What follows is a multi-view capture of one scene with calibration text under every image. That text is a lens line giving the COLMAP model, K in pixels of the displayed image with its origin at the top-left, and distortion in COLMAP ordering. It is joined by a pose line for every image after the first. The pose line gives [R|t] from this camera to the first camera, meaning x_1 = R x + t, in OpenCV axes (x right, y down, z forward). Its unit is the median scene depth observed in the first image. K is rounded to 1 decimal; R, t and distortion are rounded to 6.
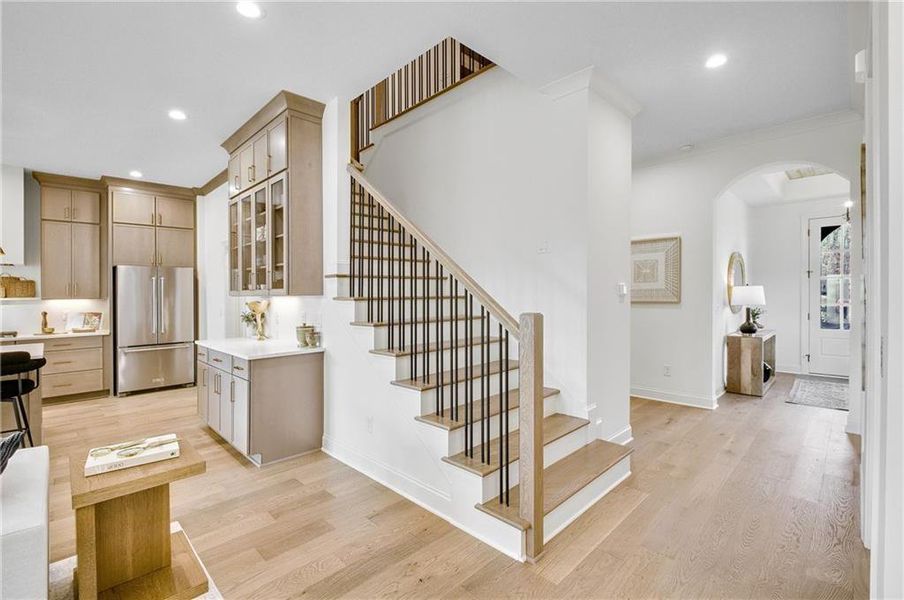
lens RADIAL K [[408.1, 0, 449.9], [0, 408.1, 295.0], [0, 0, 1]] dist [0.001761, -0.000006]
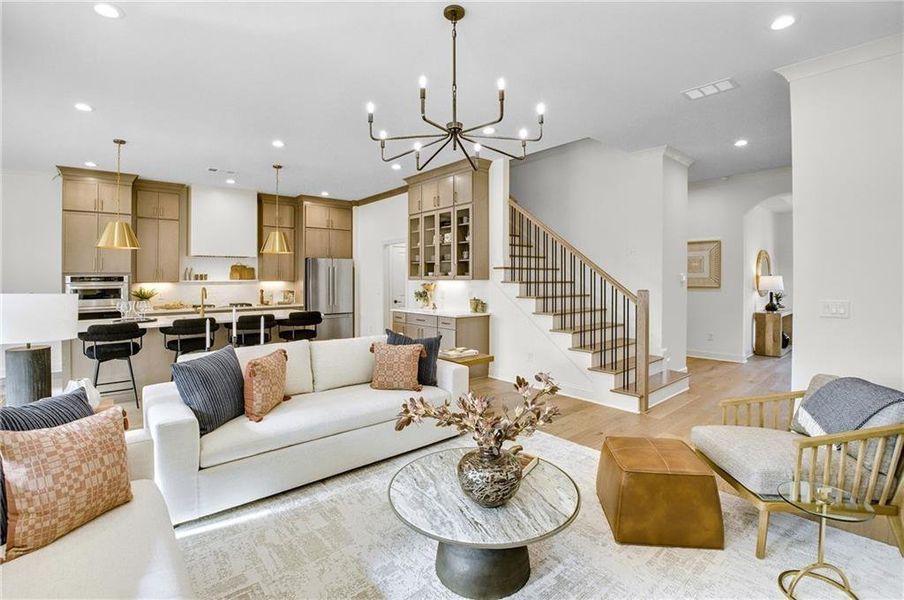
lens RADIAL K [[412.6, 0, 450.5], [0, 412.6, 277.3], [0, 0, 1]] dist [-0.027292, -0.000222]
pose [[0.997560, 0.008374, -0.069317, -0.240010], [-0.008927, 0.999931, -0.007684, 0.003073], [0.069248, 0.008284, 0.997565, -0.419968]]
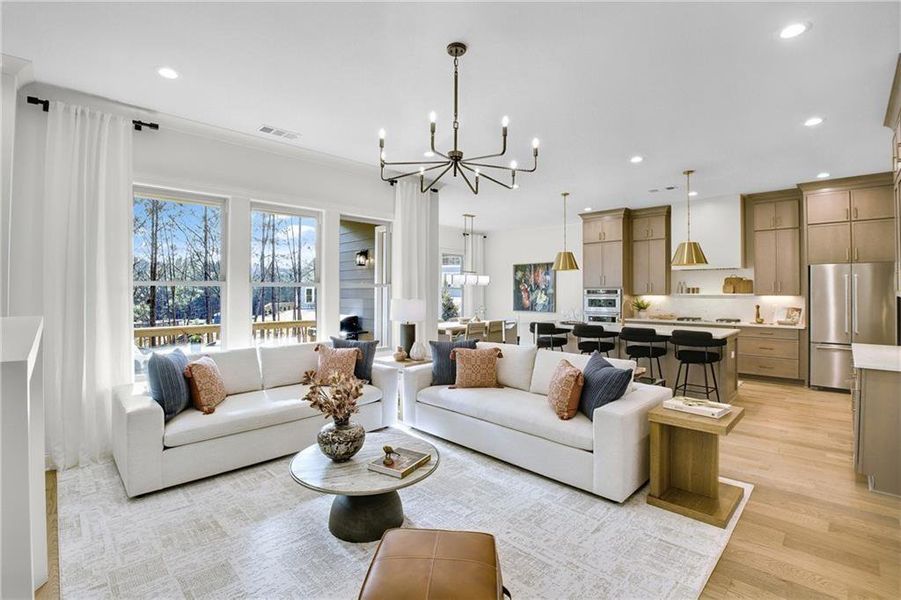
lens RADIAL K [[414.6, 0, 449.7], [0, 414.6, 283.0], [0, 0, 1]] dist [-0.003303, -0.000570]
pose [[0.028492, -0.006840, -0.999571, 0.246603], [-0.006943, 0.999951, -0.007040, -0.011033], [0.999570, 0.007141, 0.028443, 0.034294]]
